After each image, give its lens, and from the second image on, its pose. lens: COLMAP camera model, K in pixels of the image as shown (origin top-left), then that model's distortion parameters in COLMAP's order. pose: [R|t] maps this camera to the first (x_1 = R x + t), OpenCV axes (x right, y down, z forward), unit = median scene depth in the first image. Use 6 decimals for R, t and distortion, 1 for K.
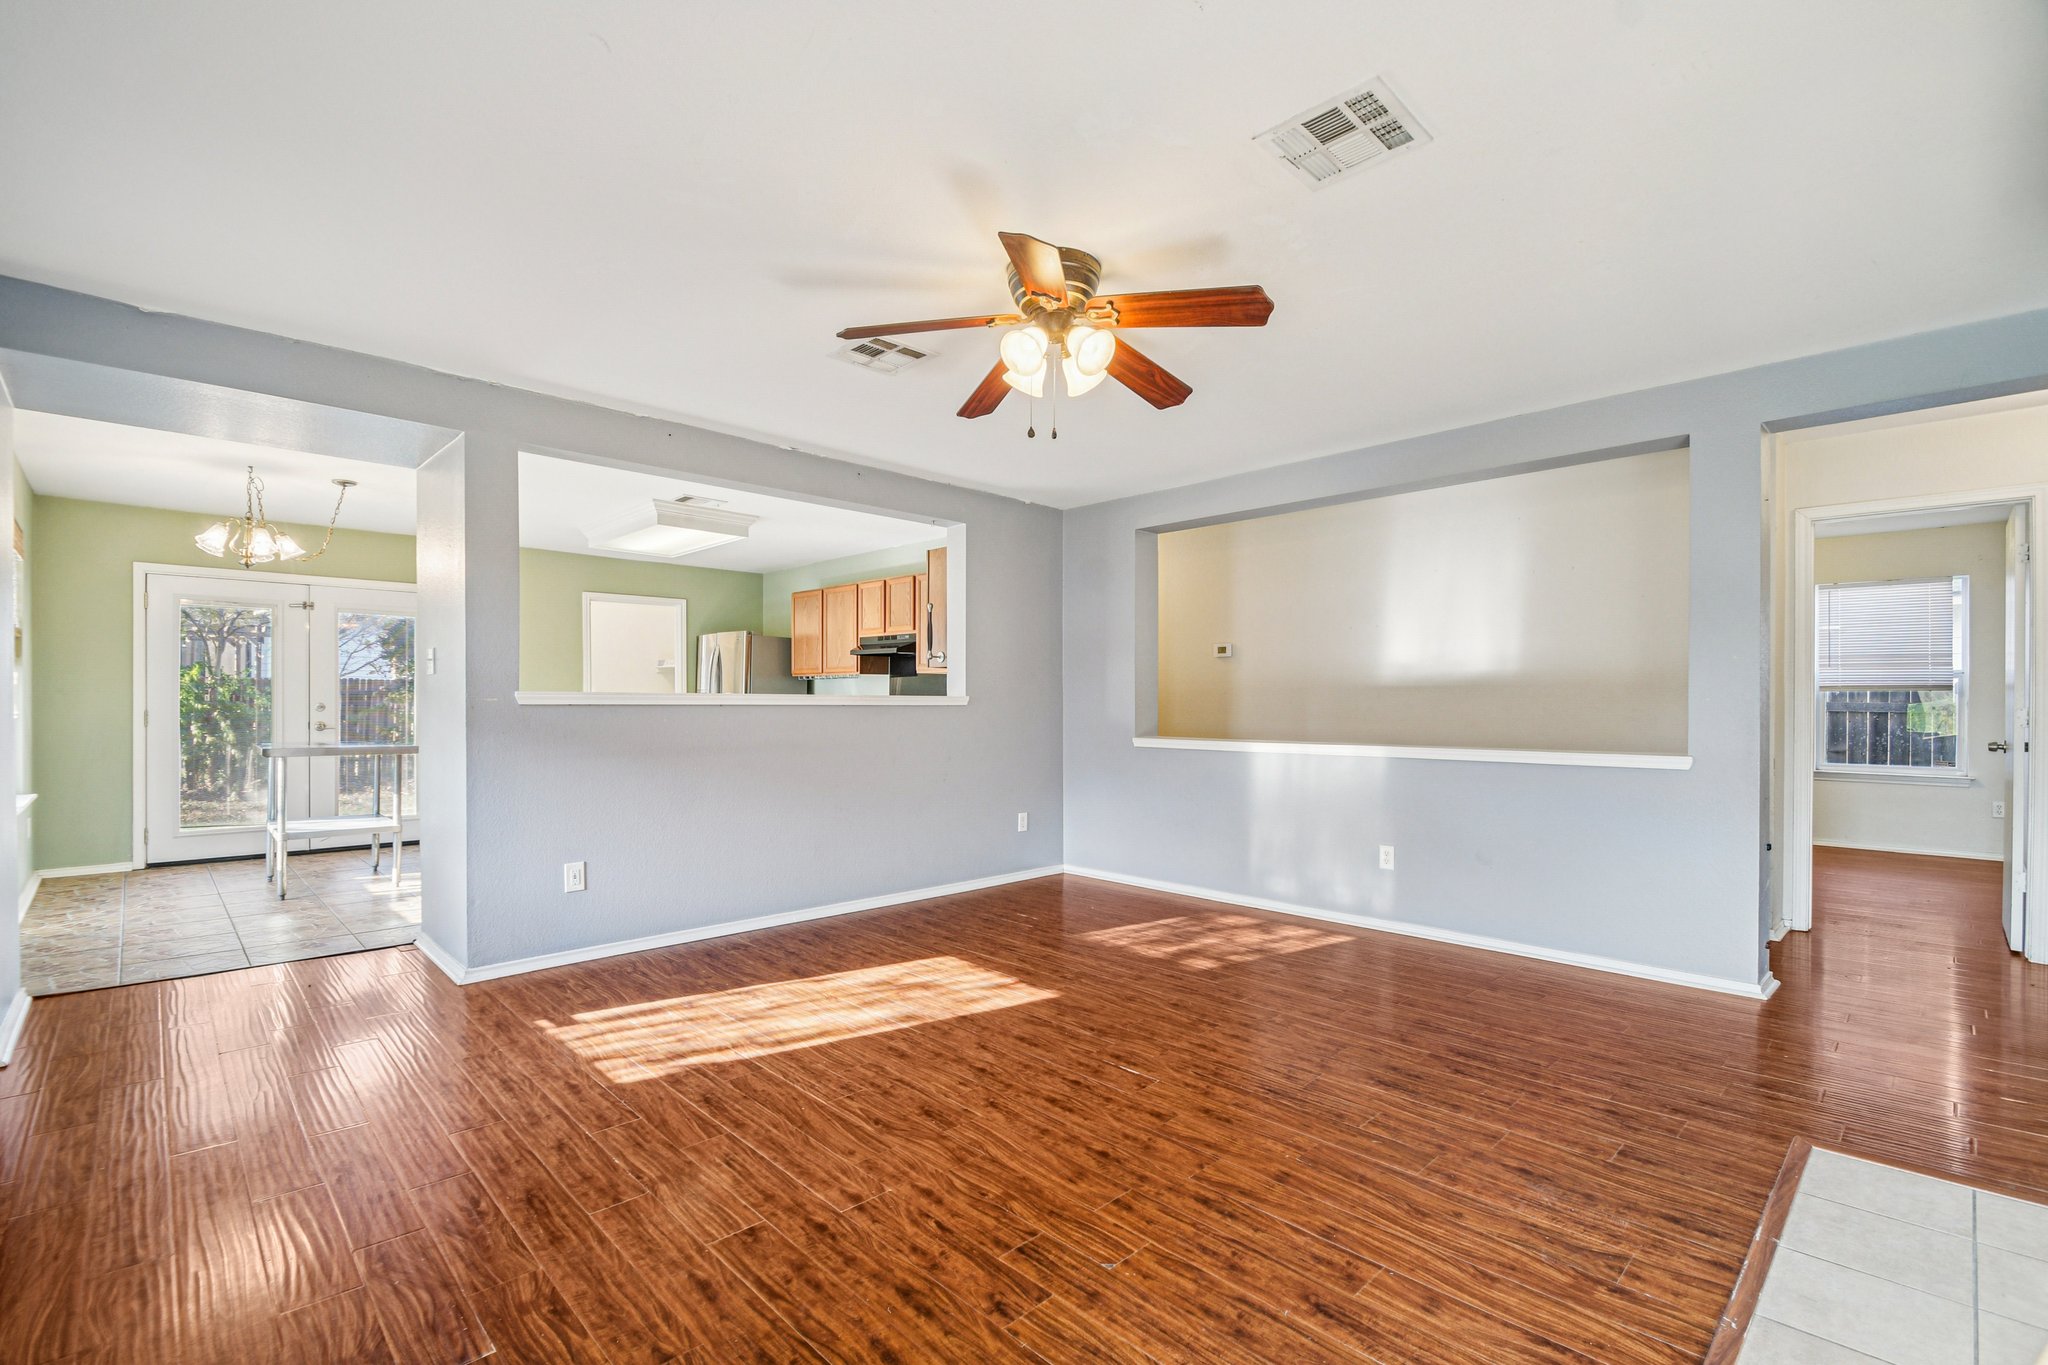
lens RADIAL K [[916.1, 0, 1027.6], [0, 916.1, 695.0], [0, 0, 1]] dist [0.006111, -0.008186]
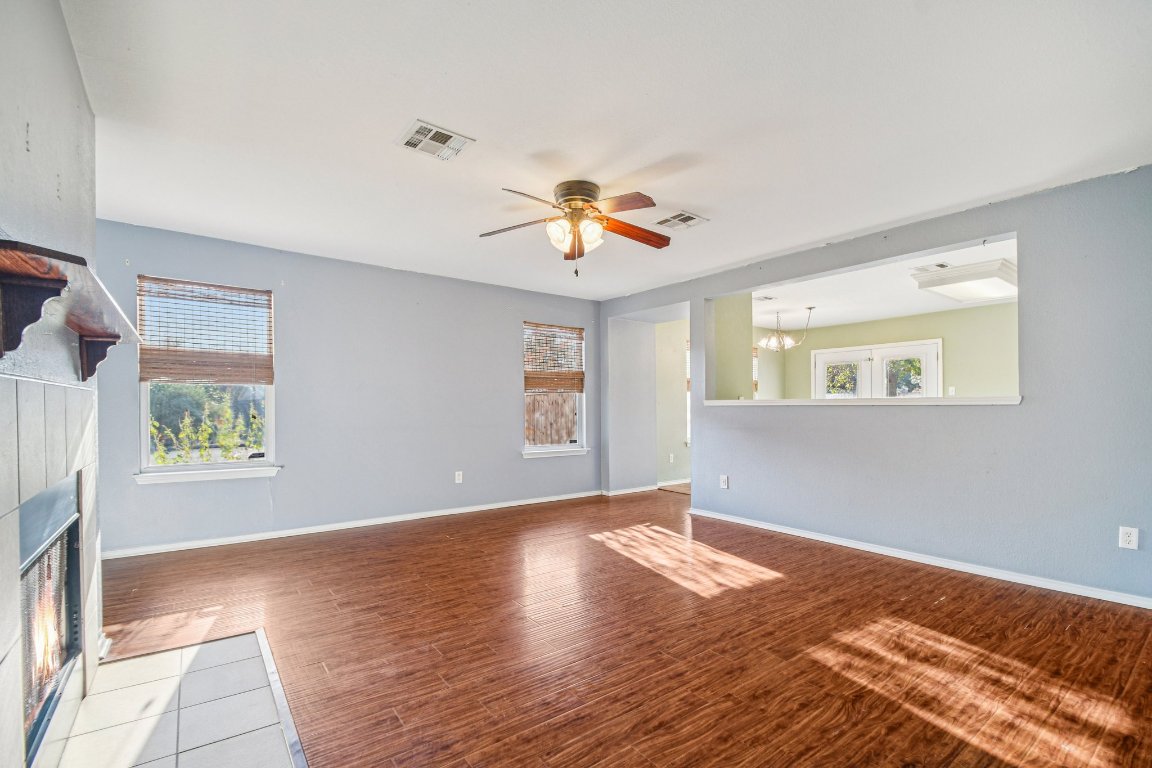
lens RADIAL K [[515.3, 0, 570.7], [0, 515.3, 413.2], [0, 0, 1]] dist [0.006111, -0.008186]
pose [[-0.141370, 0.010893, -0.989897, 0.959235], [0.010173, 0.999903, 0.009551, 0.014509], [0.989905, -0.008720, -0.141467, 0.951536]]
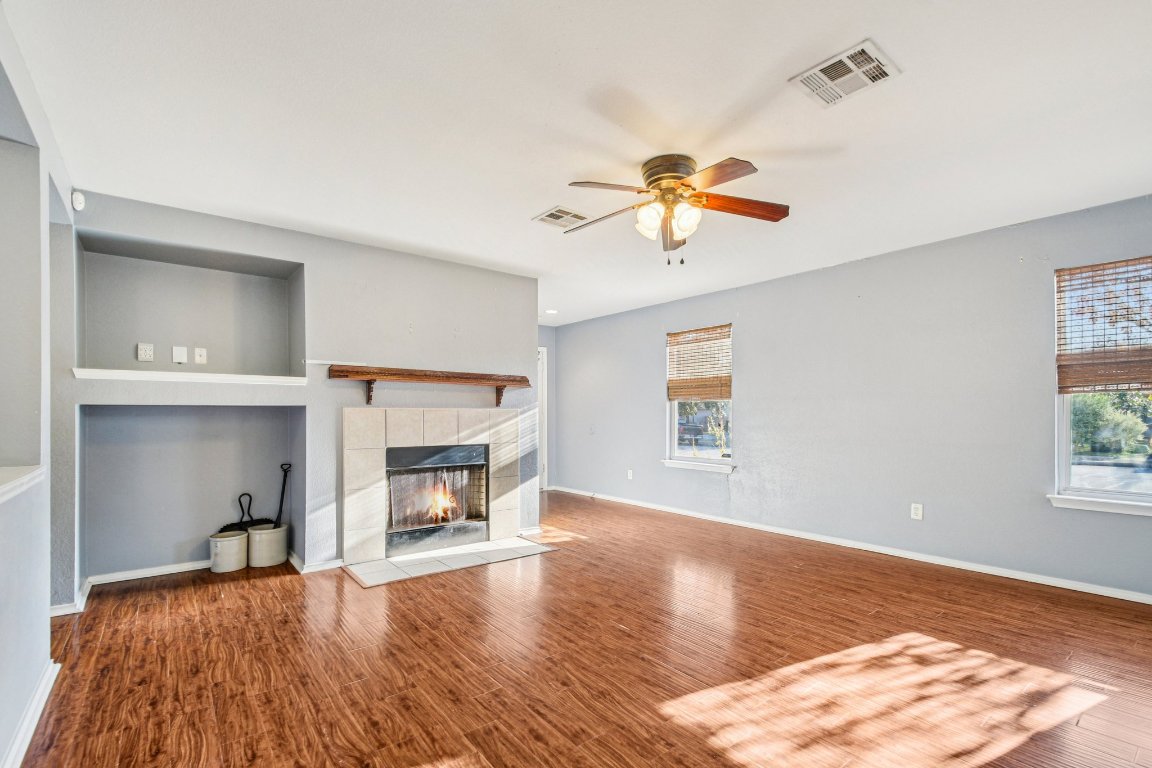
lens RADIAL K [[515.3, 0, 576.4], [0, 515.3, 391.8], [0, 0, 1]] dist [0.006111, -0.008186]
pose [[-0.993707, 0.003850, 0.111946, 0.076131], [-0.002691, 0.998300, -0.058218, 0.020842], [-0.111979, -0.058153, -0.992007, 1.674900]]
